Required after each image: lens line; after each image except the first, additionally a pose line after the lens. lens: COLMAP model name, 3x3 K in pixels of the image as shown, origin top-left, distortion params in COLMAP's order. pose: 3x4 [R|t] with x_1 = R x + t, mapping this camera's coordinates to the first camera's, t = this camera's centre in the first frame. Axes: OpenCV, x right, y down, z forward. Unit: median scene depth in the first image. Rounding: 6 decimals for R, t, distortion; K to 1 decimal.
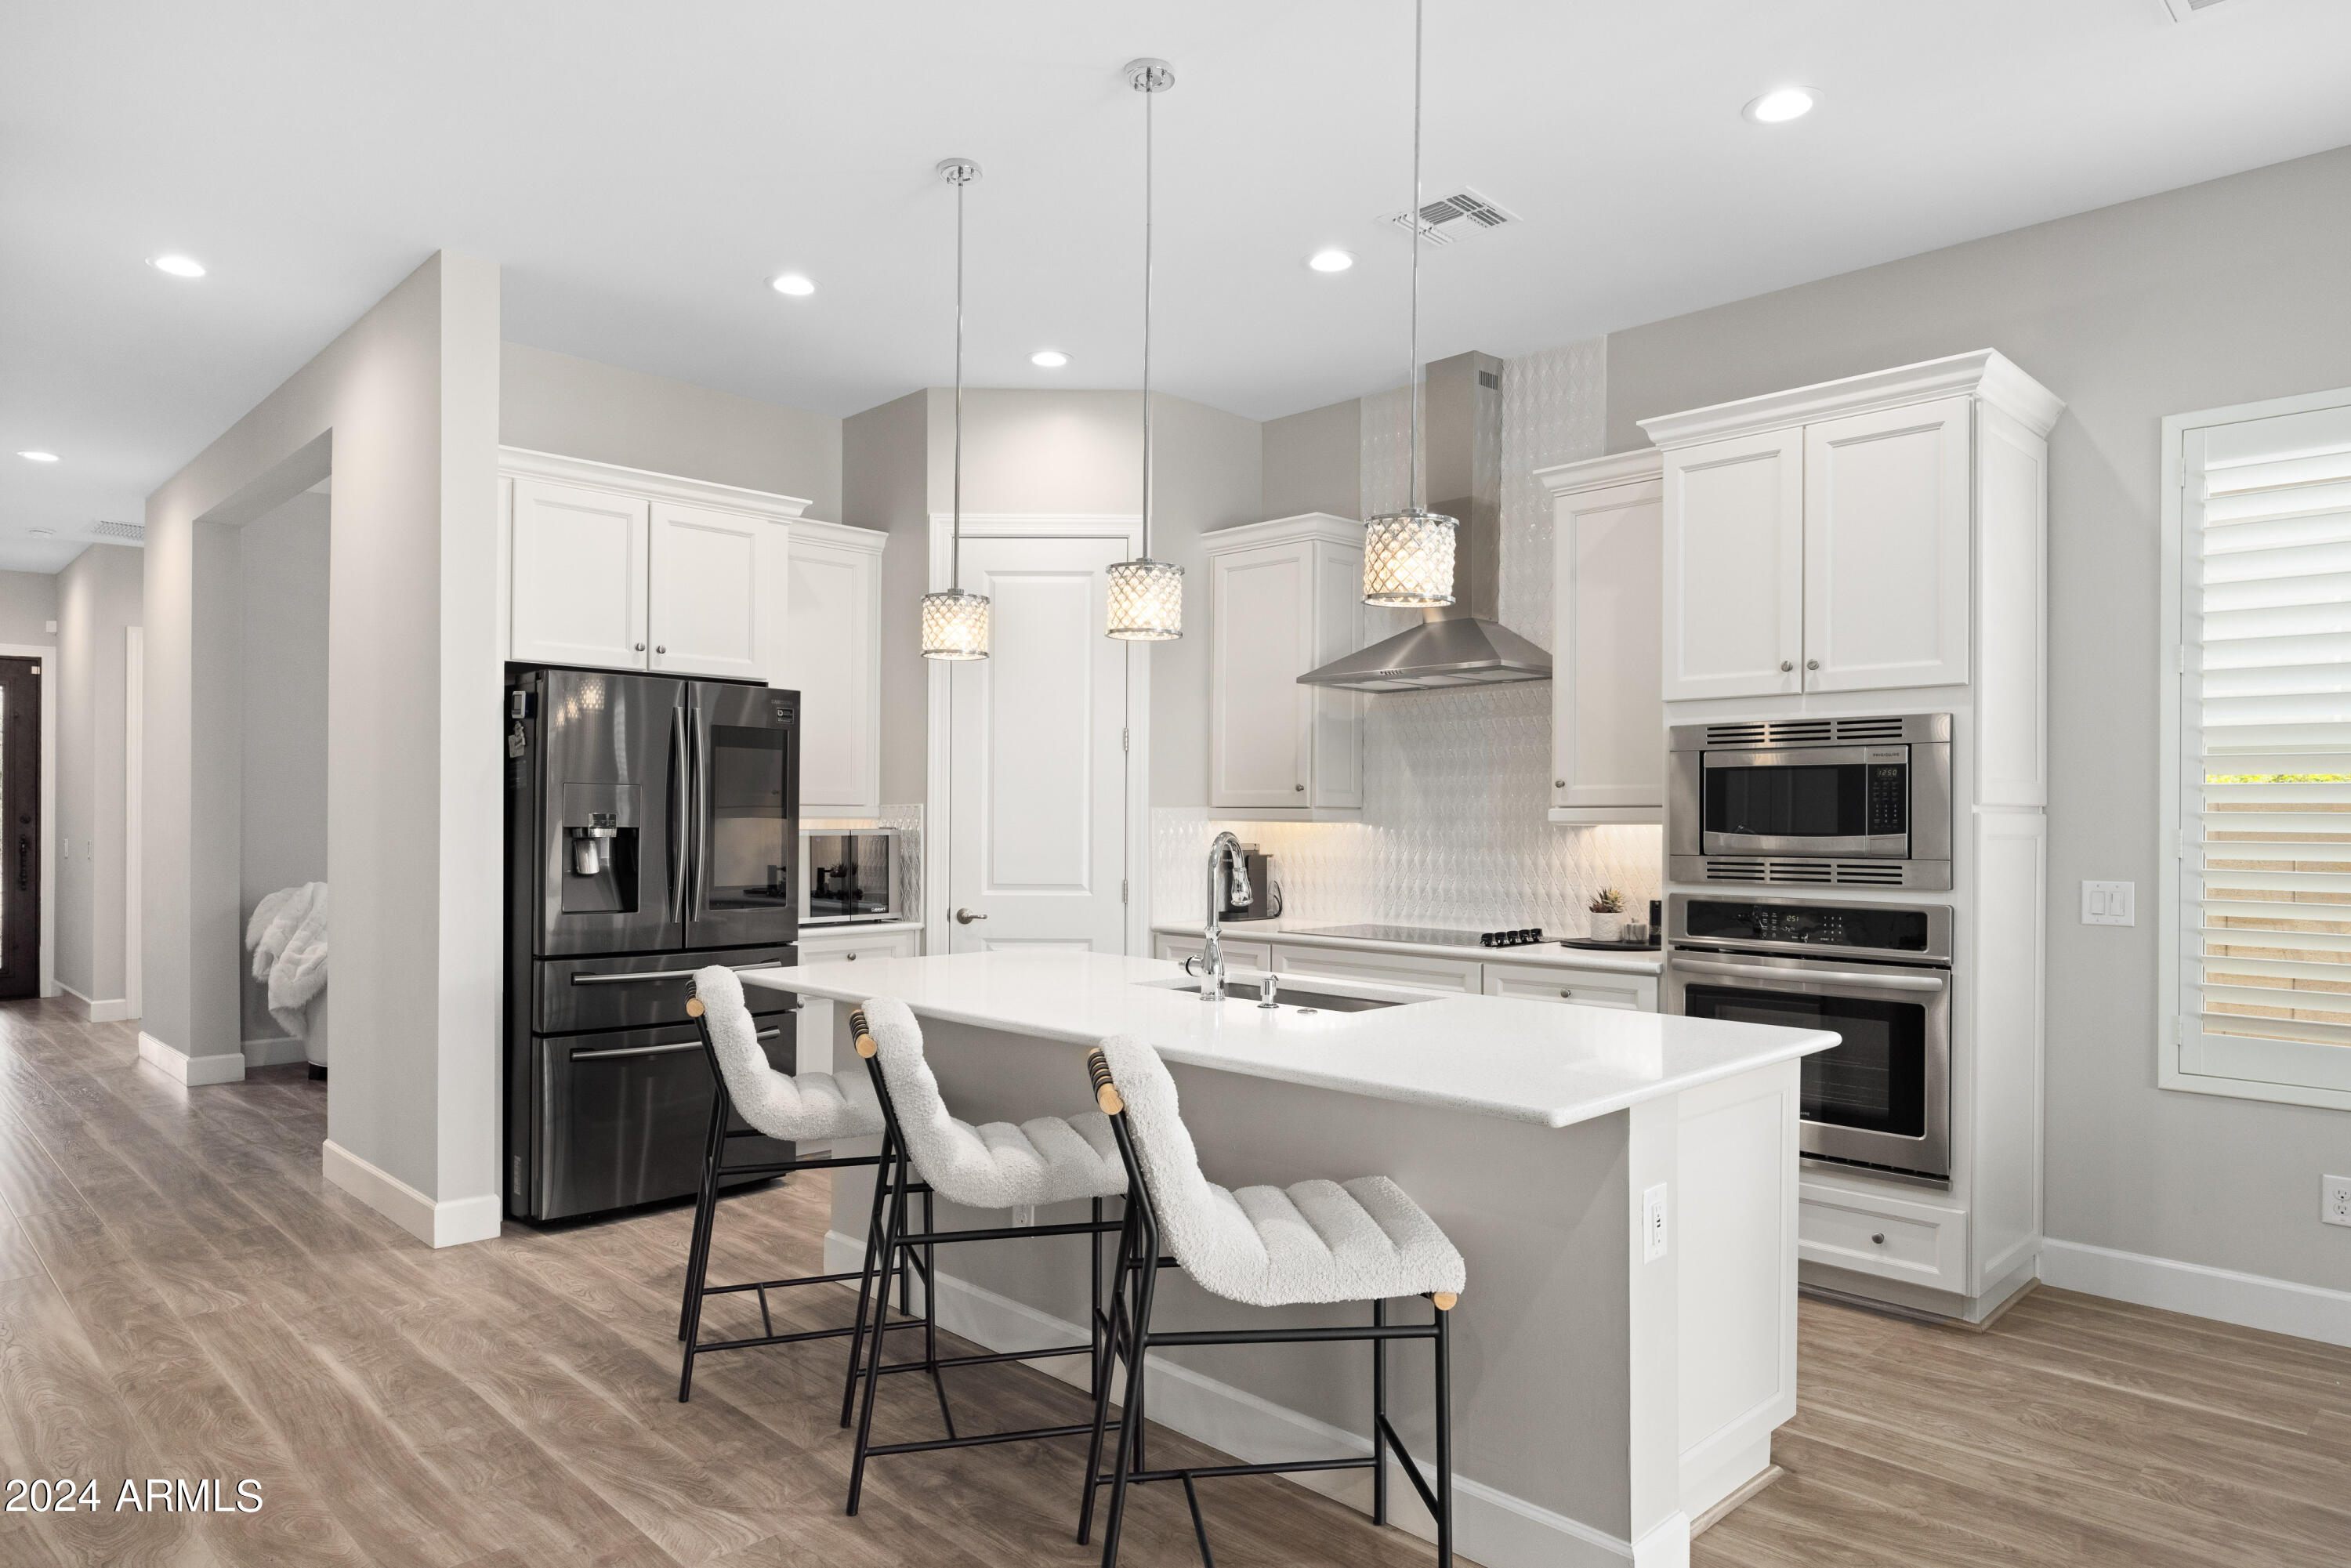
lens RADIAL K [[1413.2, 0, 1183.5], [0, 1413.2, 809.2], [0, 0, 1]] dist [-0.003606, -0.004568]
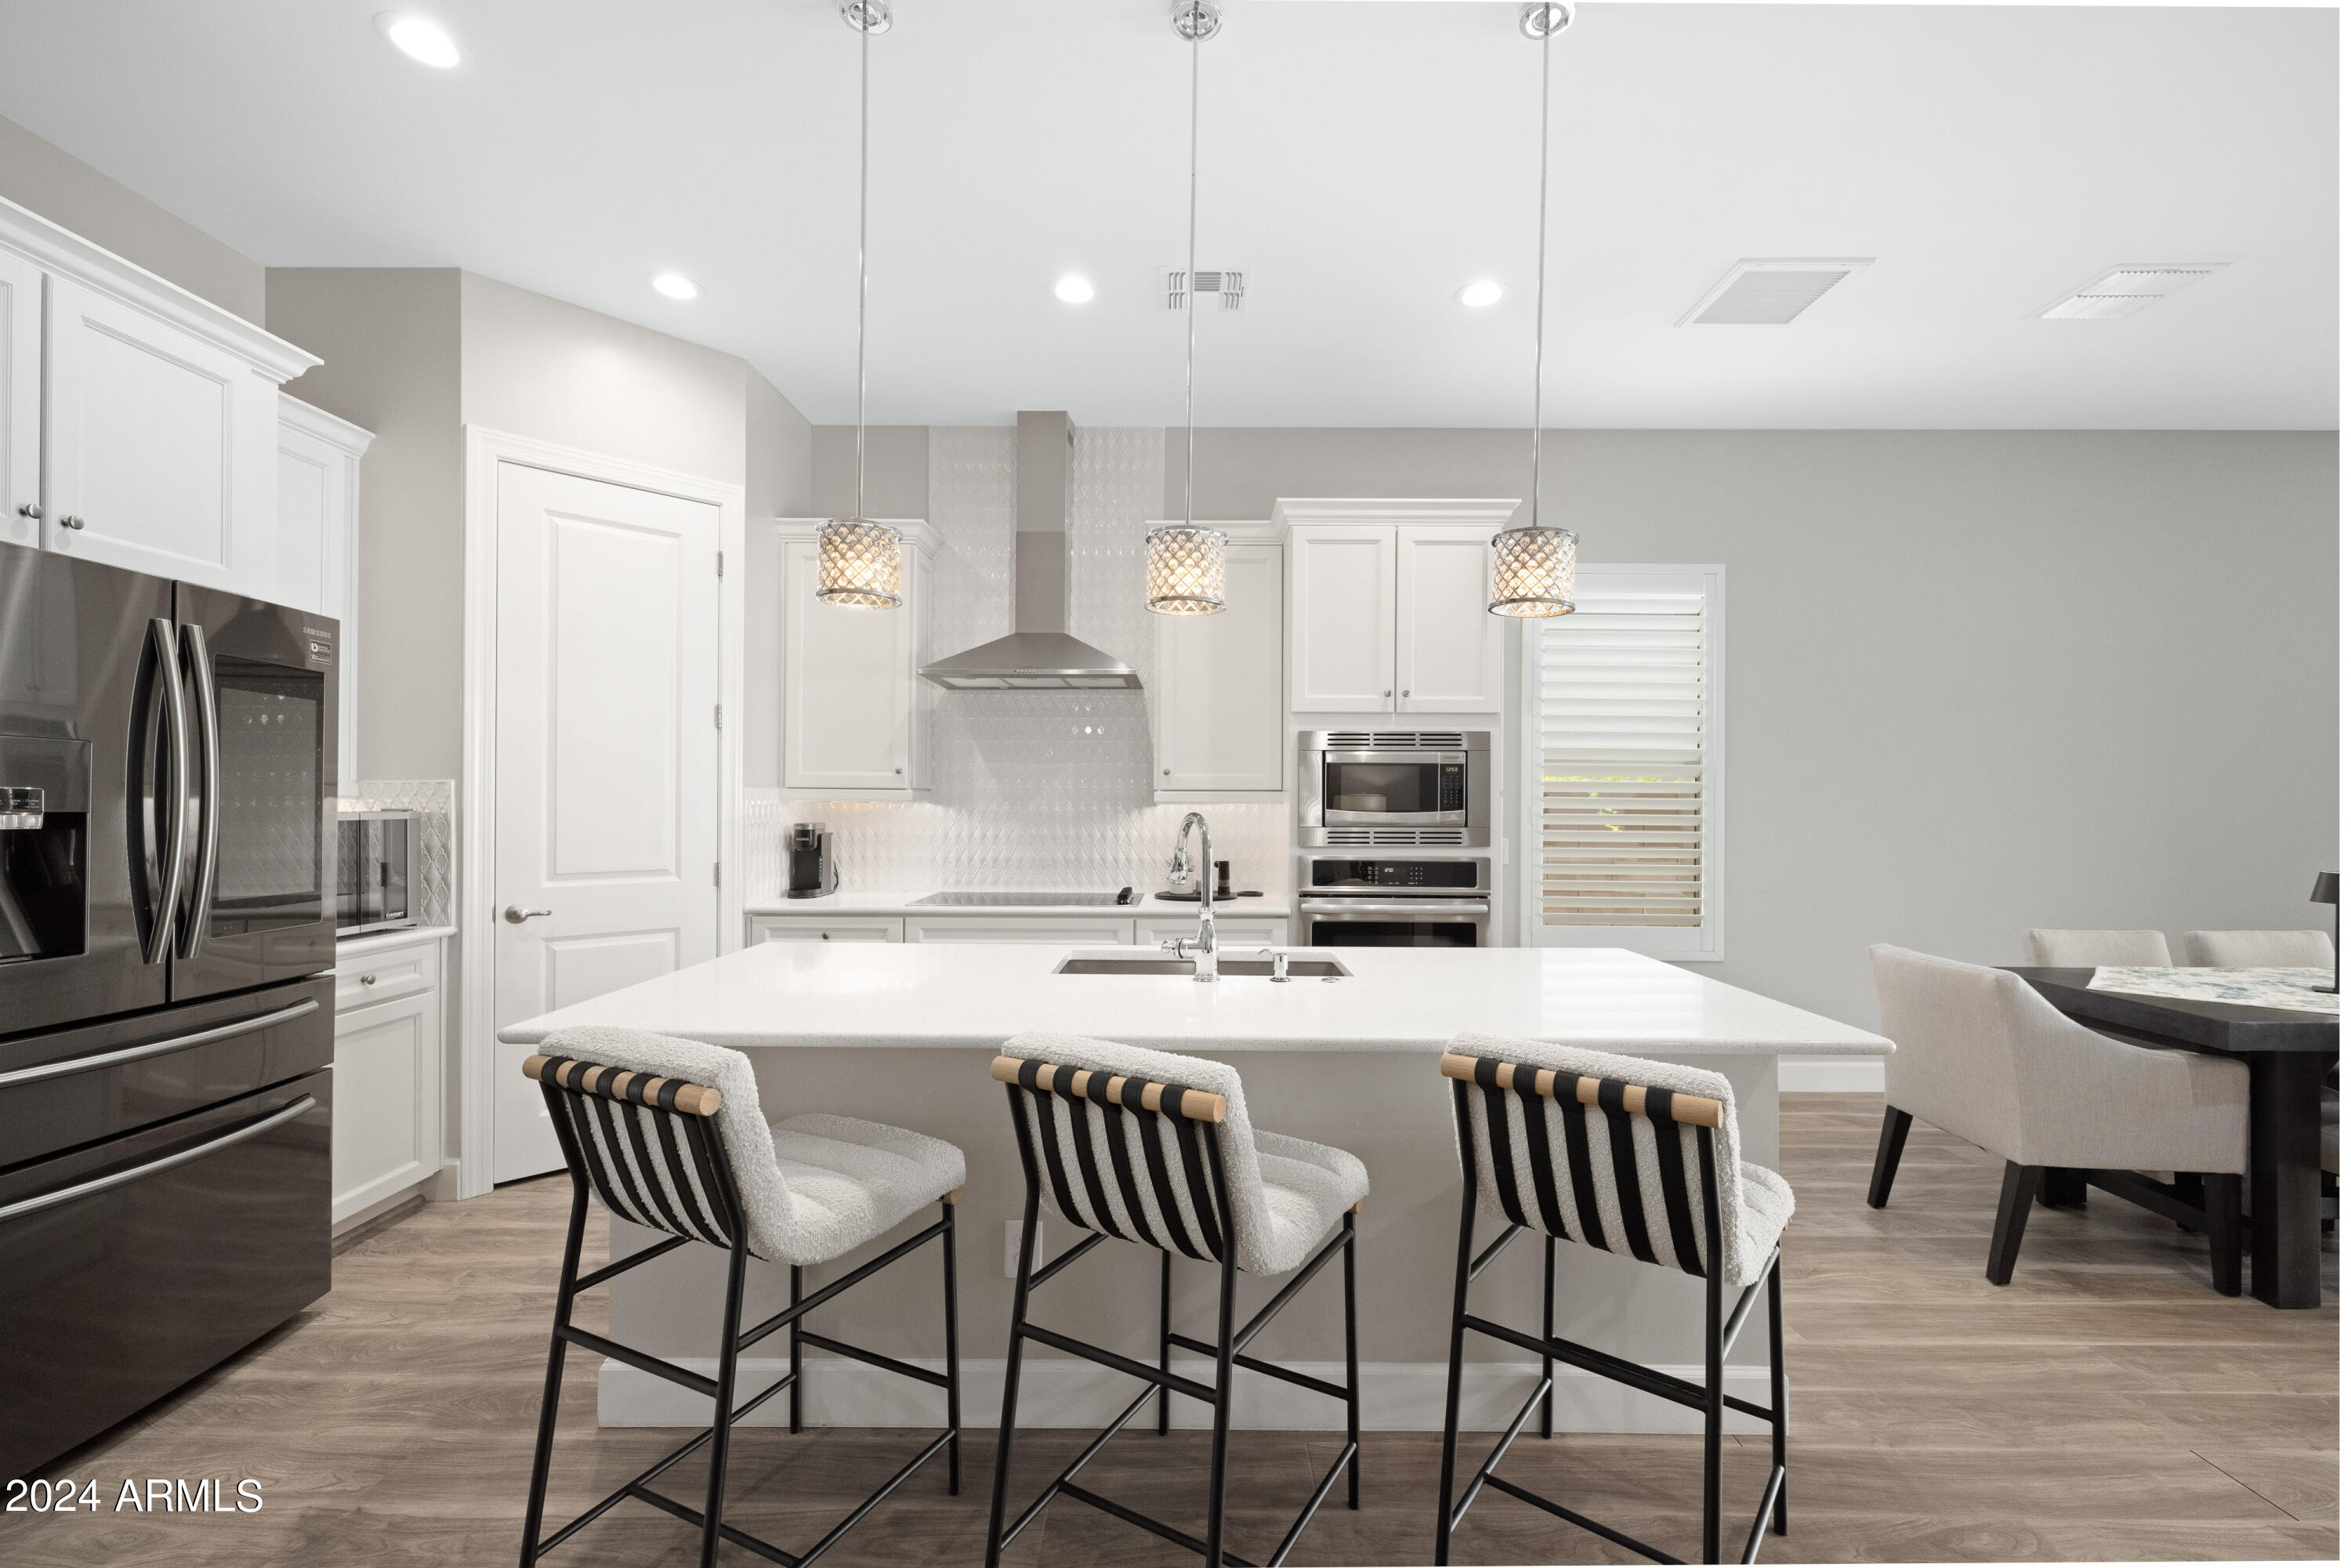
lens RADIAL K [[974.9, 0, 1191.8], [0, 974.9, 797.9], [0, 0, 1]] dist [0.006479, -0.001000]
pose [[0.709102, 0.002645, 0.705101, -0.328026], [-0.006679, 0.999973, 0.002965, 0.002442], [-0.705075, -0.006812, 0.709100, 0.354910]]
